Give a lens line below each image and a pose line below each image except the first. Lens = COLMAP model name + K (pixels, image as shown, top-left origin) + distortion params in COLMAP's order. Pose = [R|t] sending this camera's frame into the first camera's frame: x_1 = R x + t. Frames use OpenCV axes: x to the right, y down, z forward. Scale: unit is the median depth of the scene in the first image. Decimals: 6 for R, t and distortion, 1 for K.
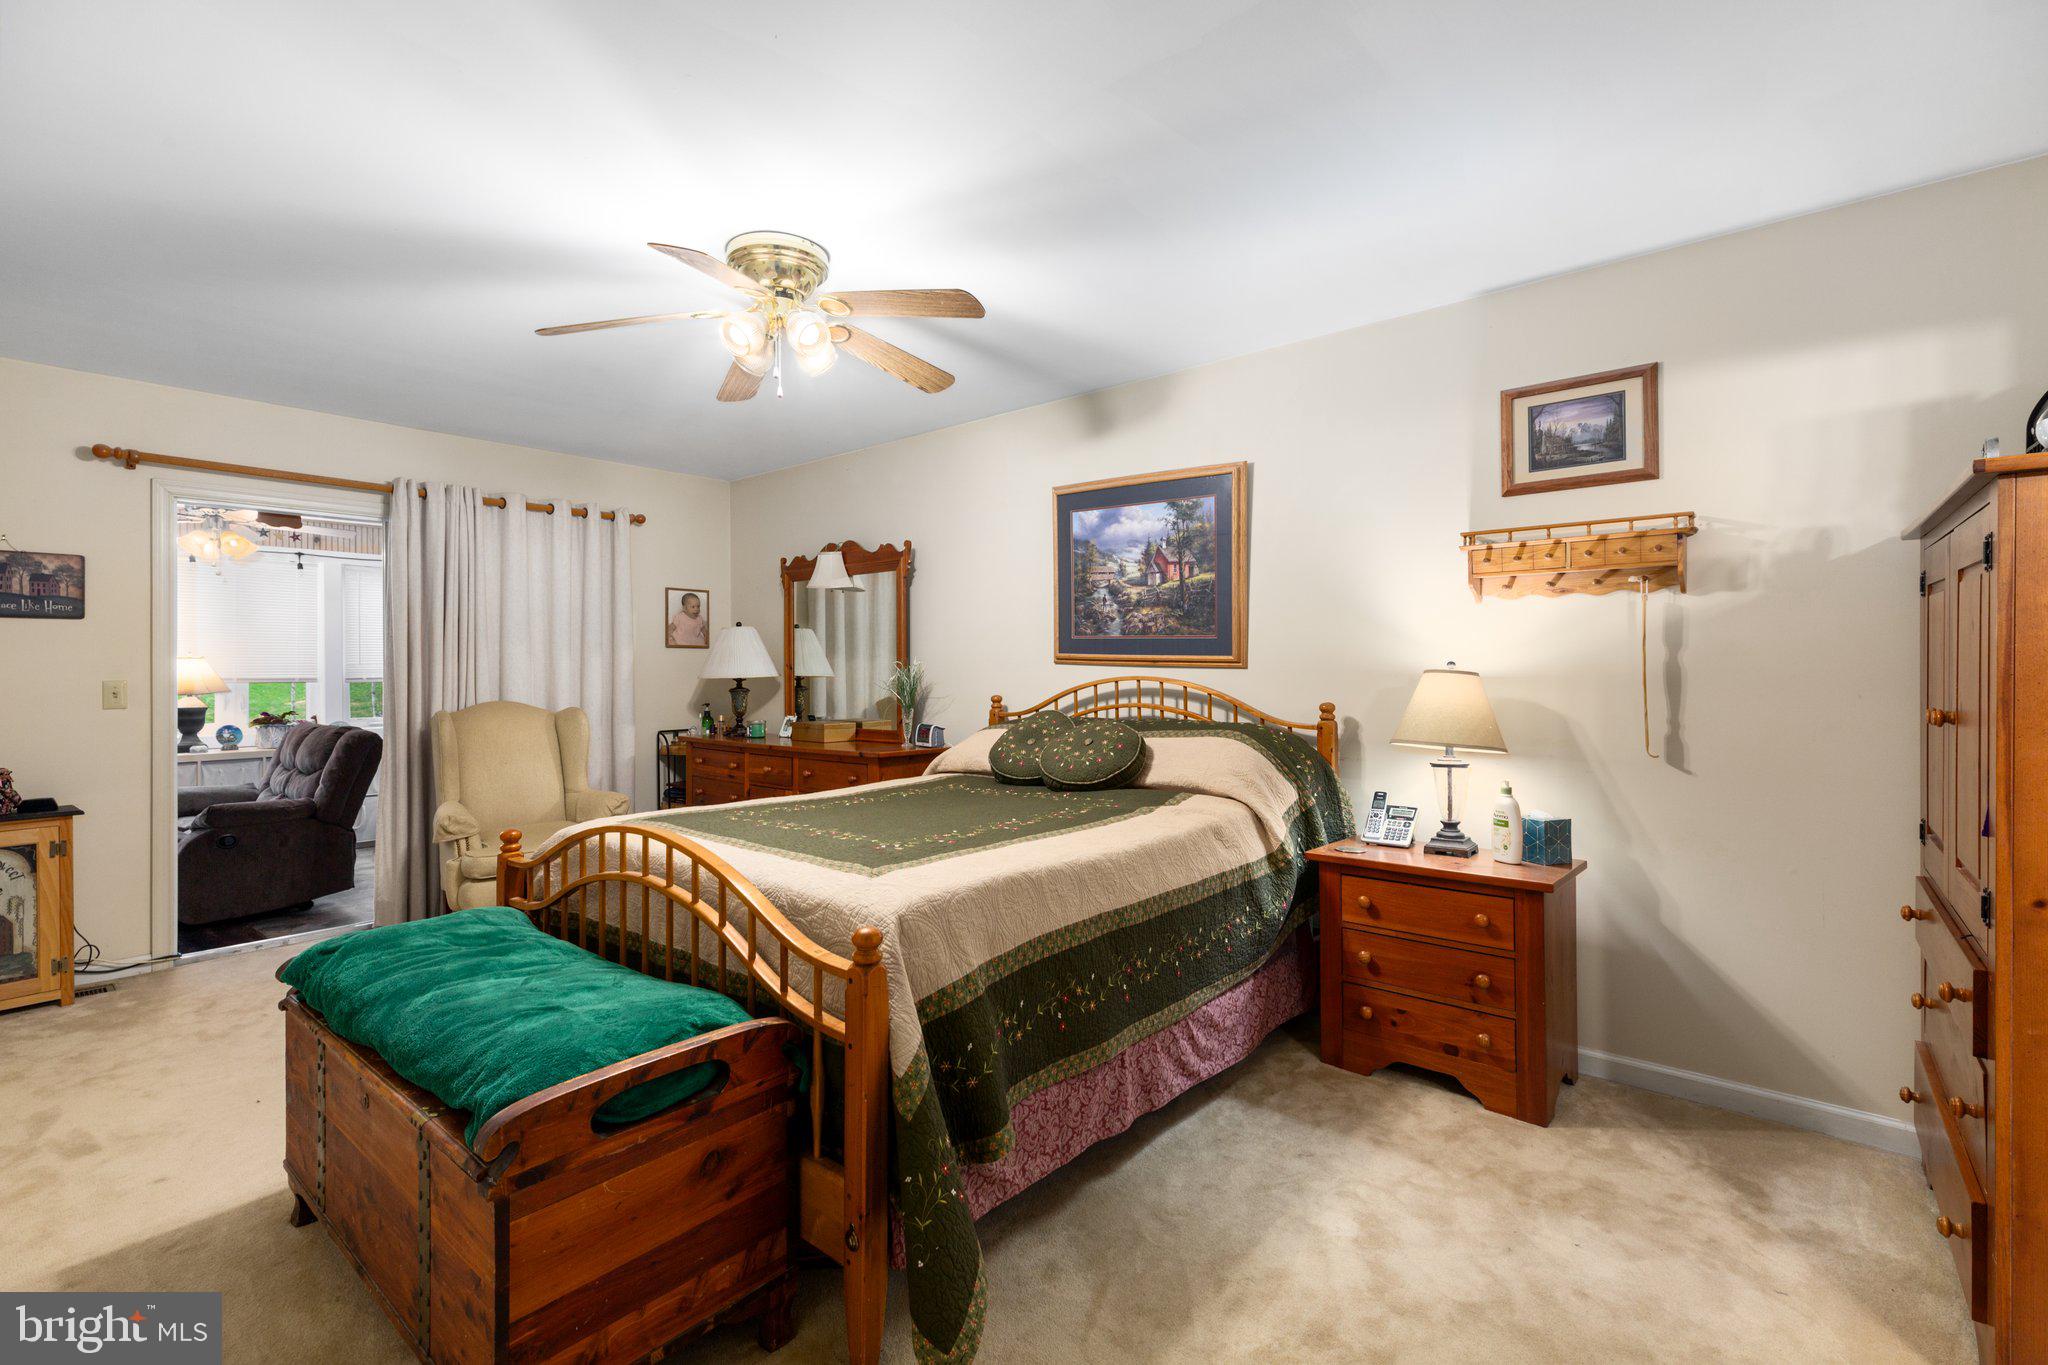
lens RADIAL K [[926.0, 0, 1026.3], [0, 926.0, 670.8], [0, 0, 1]] dist [0.000696, 0.001715]
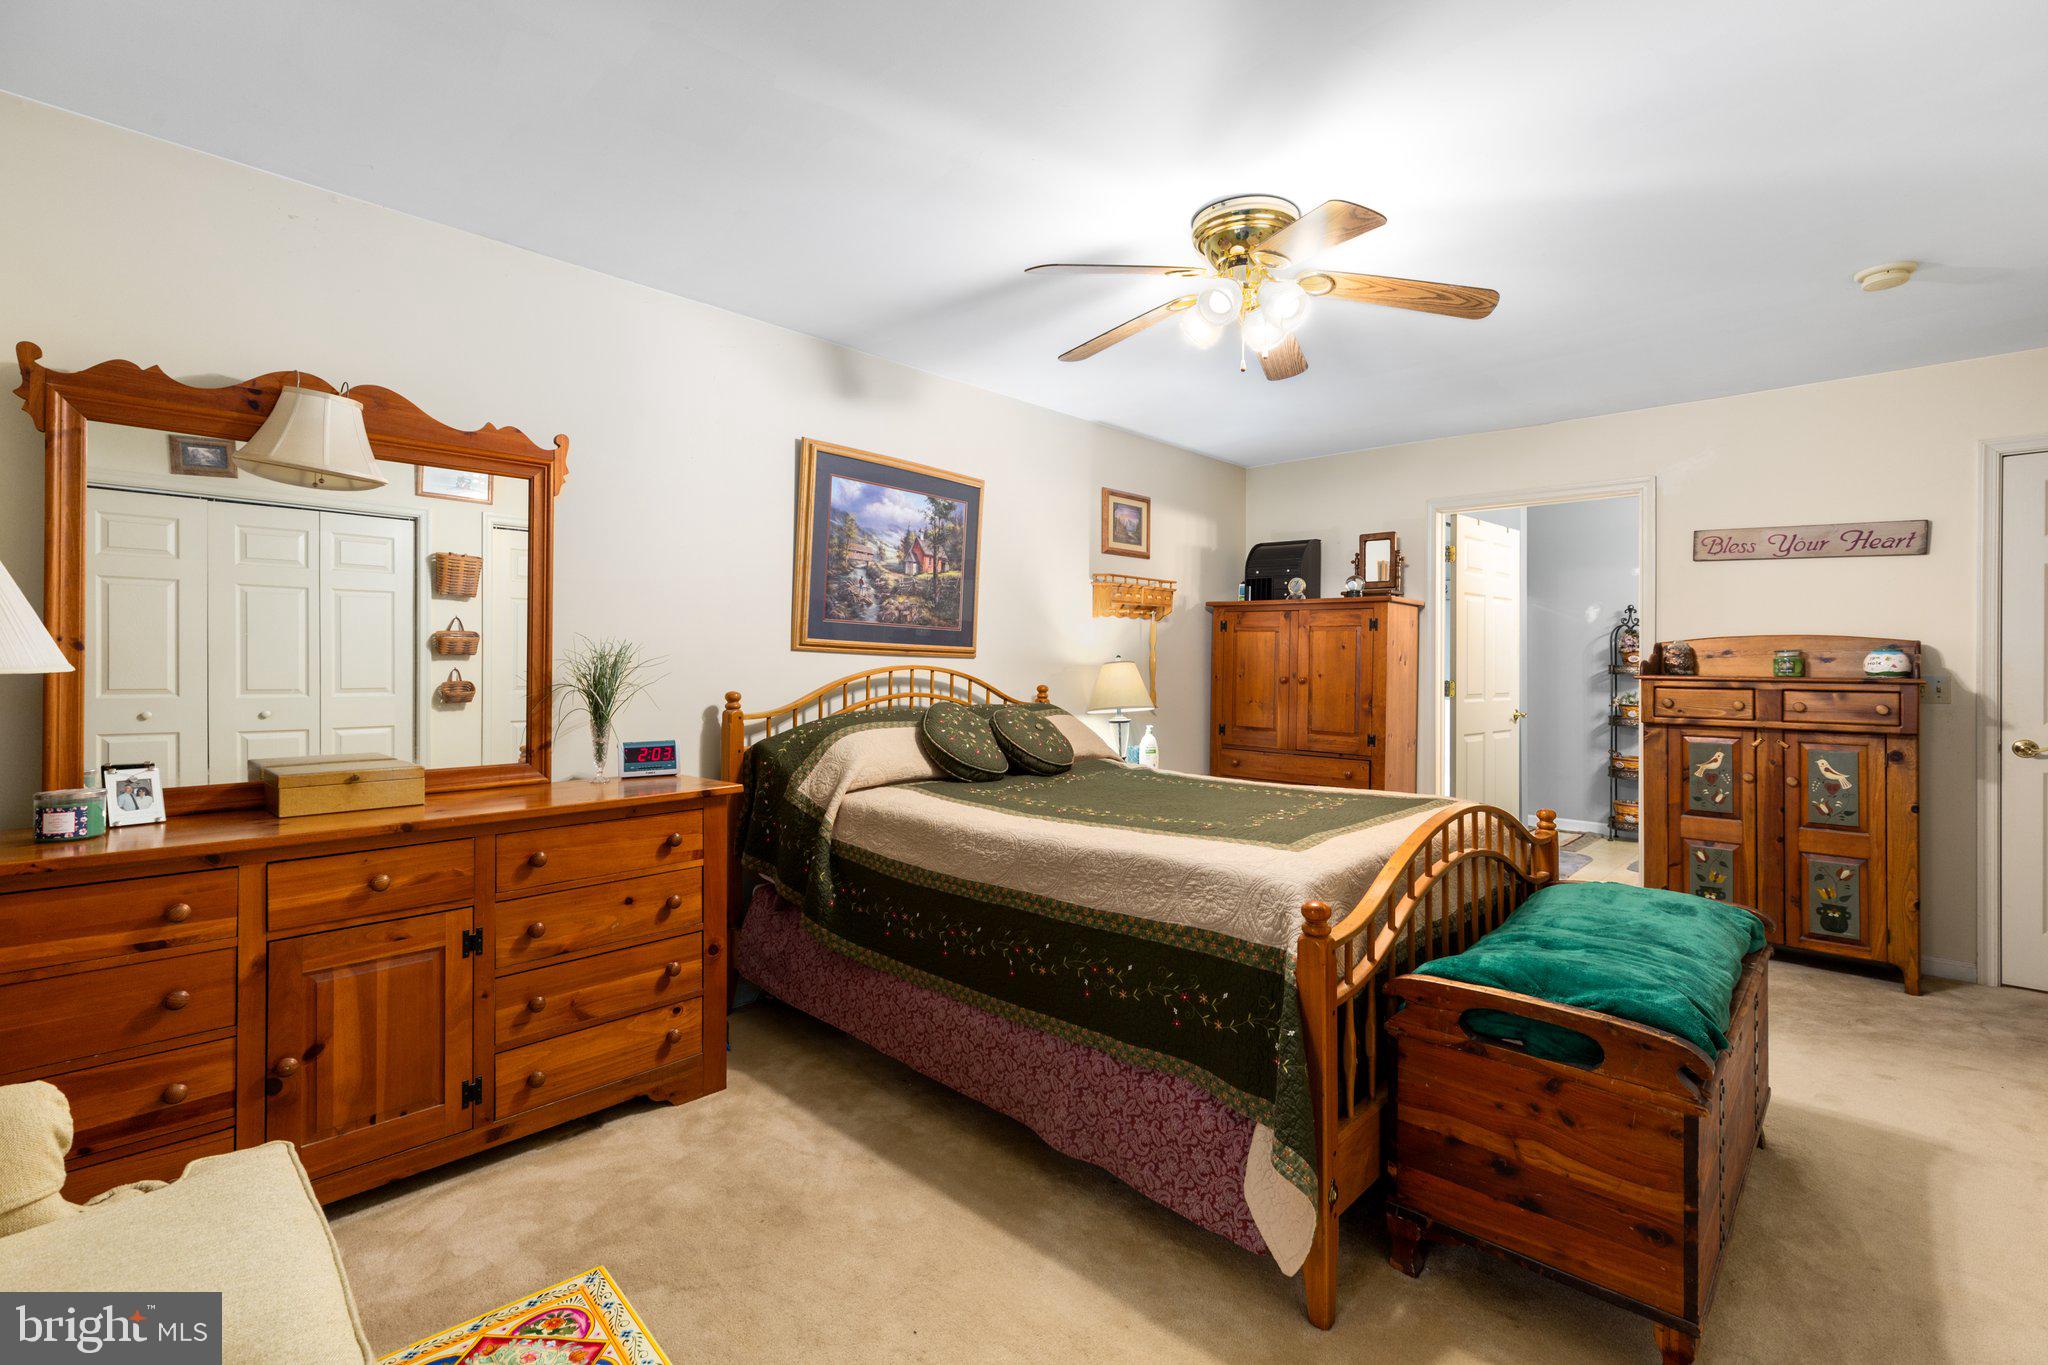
lens RADIAL K [[926.0, 0, 994.7], [0, 926.0, 654.7], [0, 0, 1]] dist [0.000696, 0.001715]
pose [[0.060286, 0.010431, 0.998127, -0.853908], [-0.003573, 0.999941, -0.010234, 0.004220], [-0.998175, -0.002949, 0.060320, 0.847349]]
